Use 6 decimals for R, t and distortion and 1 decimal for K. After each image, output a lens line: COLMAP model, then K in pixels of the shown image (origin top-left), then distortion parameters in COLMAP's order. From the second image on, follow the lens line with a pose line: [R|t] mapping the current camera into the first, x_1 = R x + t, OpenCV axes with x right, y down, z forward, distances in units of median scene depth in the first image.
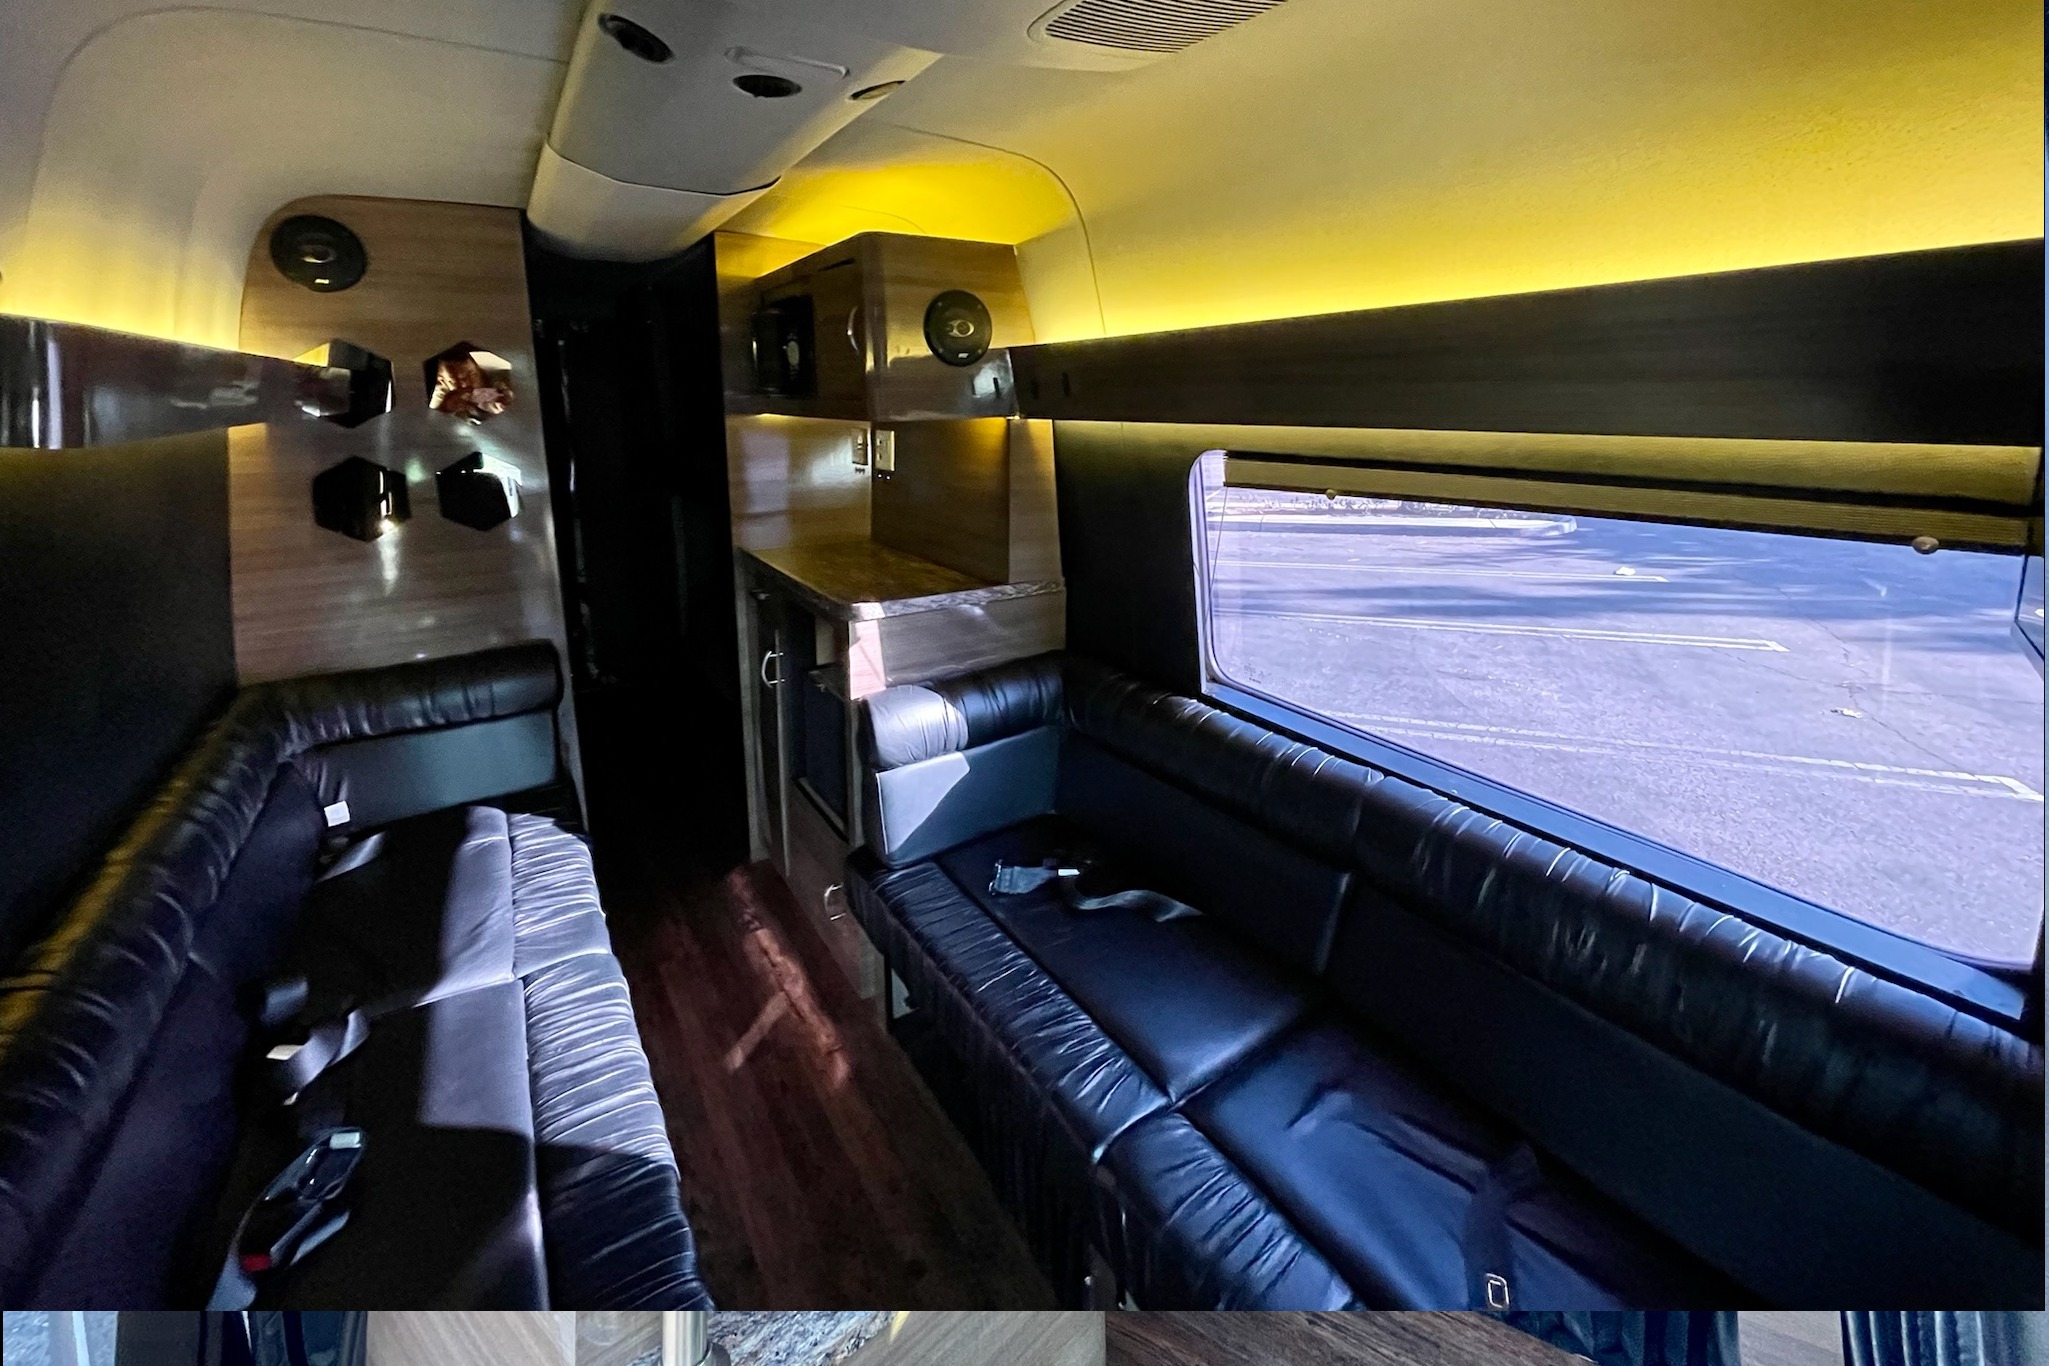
lens RADIAL K [[804.3, 0, 1019.1], [0, 804.3, 544.6], [0, 0, 1]] dist [-0.015342, 0.000100]
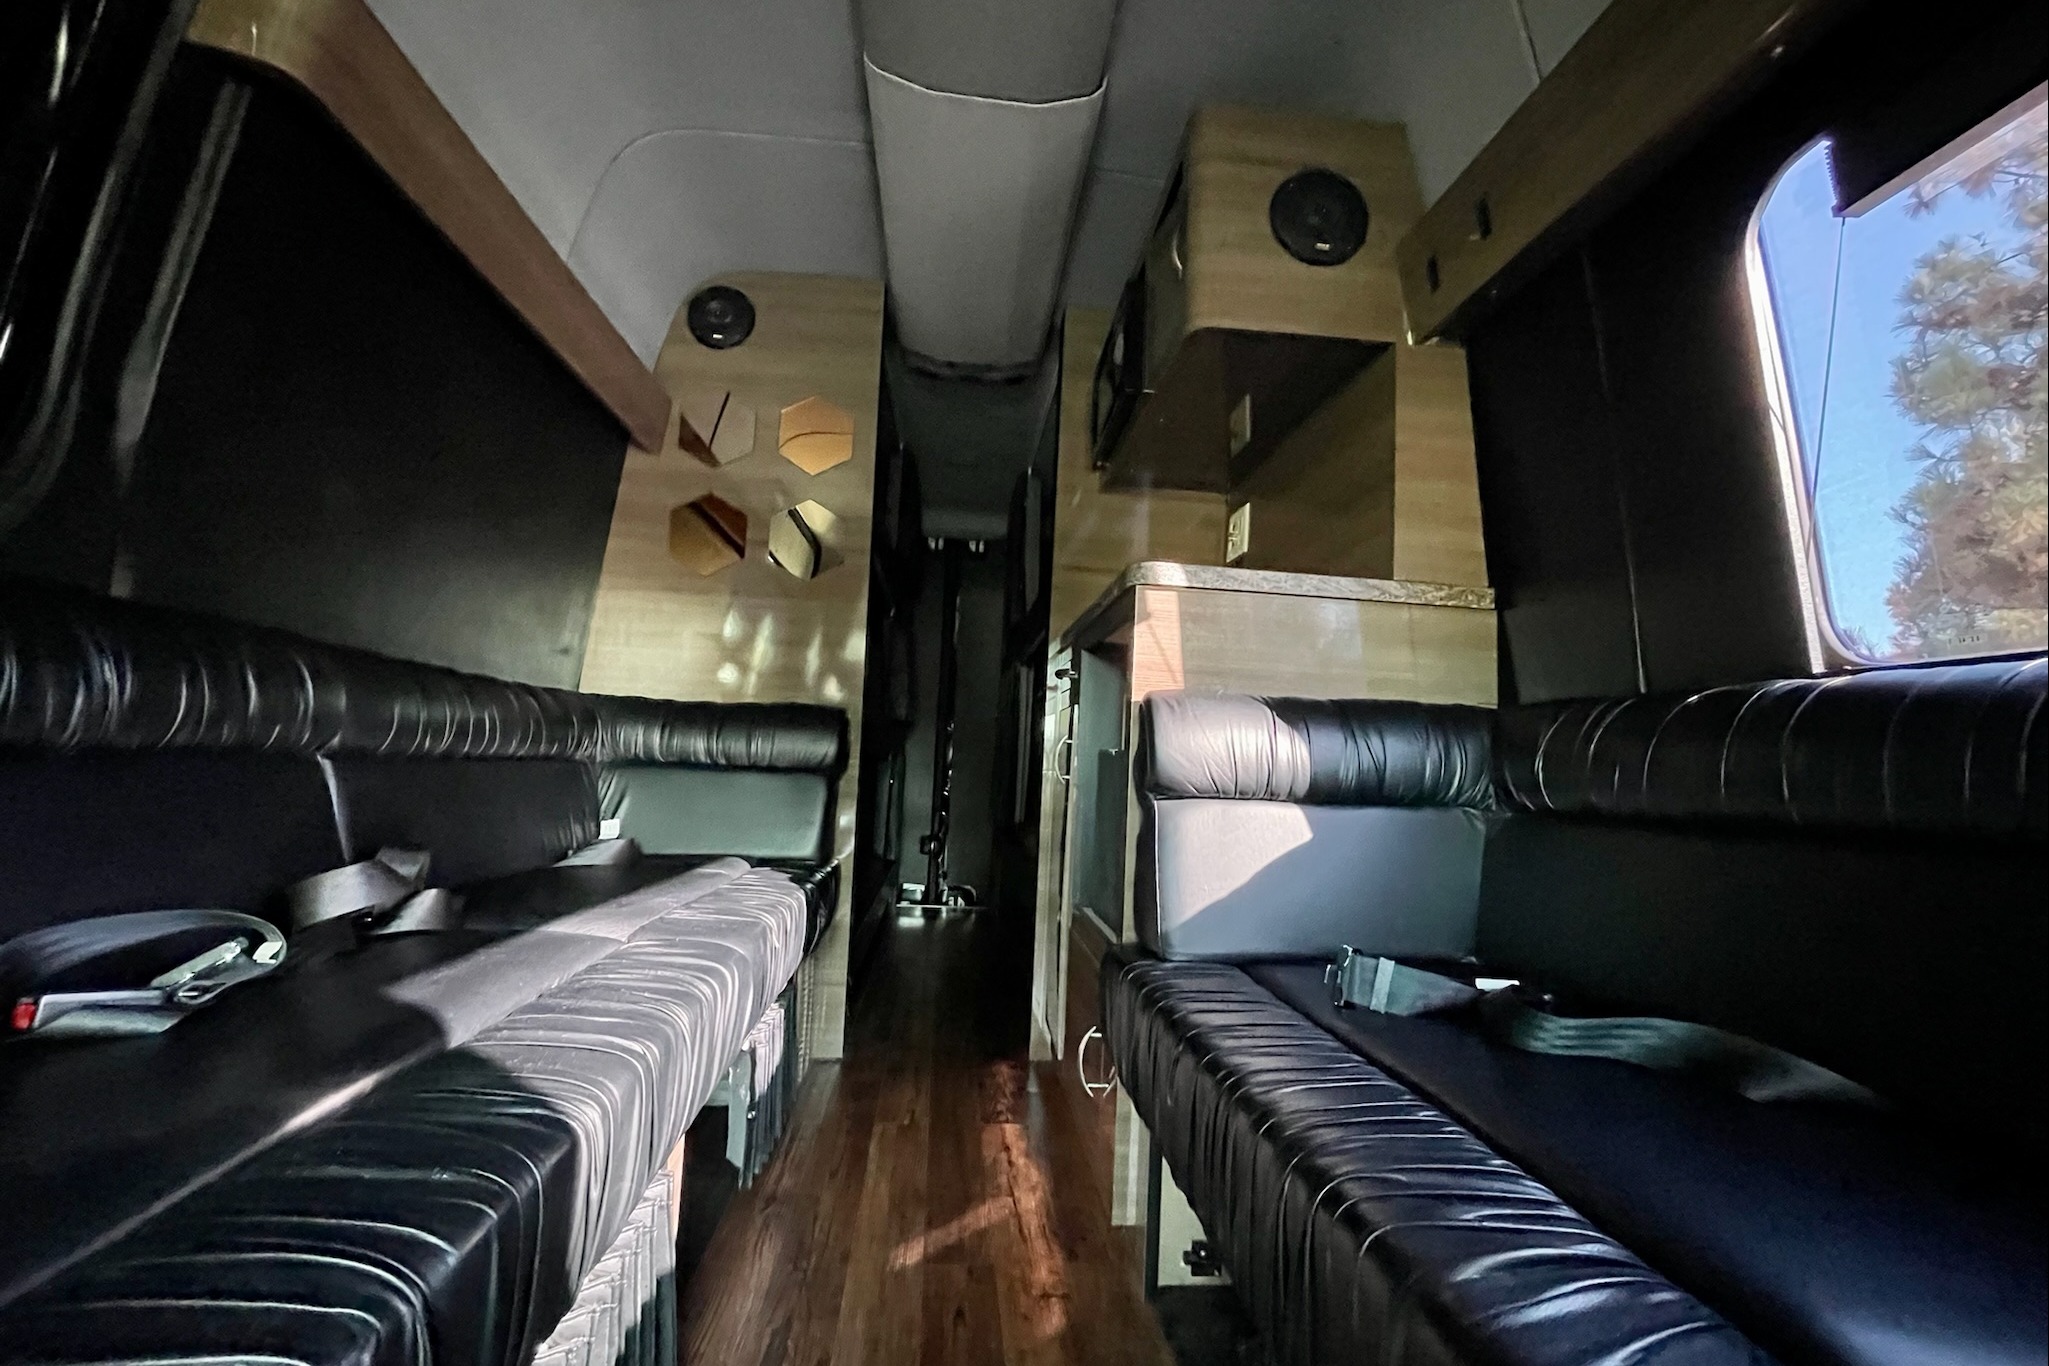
lens RADIAL K [[815.5, 0, 1024.5], [0, 815.5, 683.0], [0, 0, 1]] dist [-0.000345, 0.000184]
pose [[0.884137, -0.002076, -0.467224, 0.034341], [-0.125137, 0.962405, -0.241075, 0.345334], [0.450159, 0.271610, 0.850638, 0.350857]]
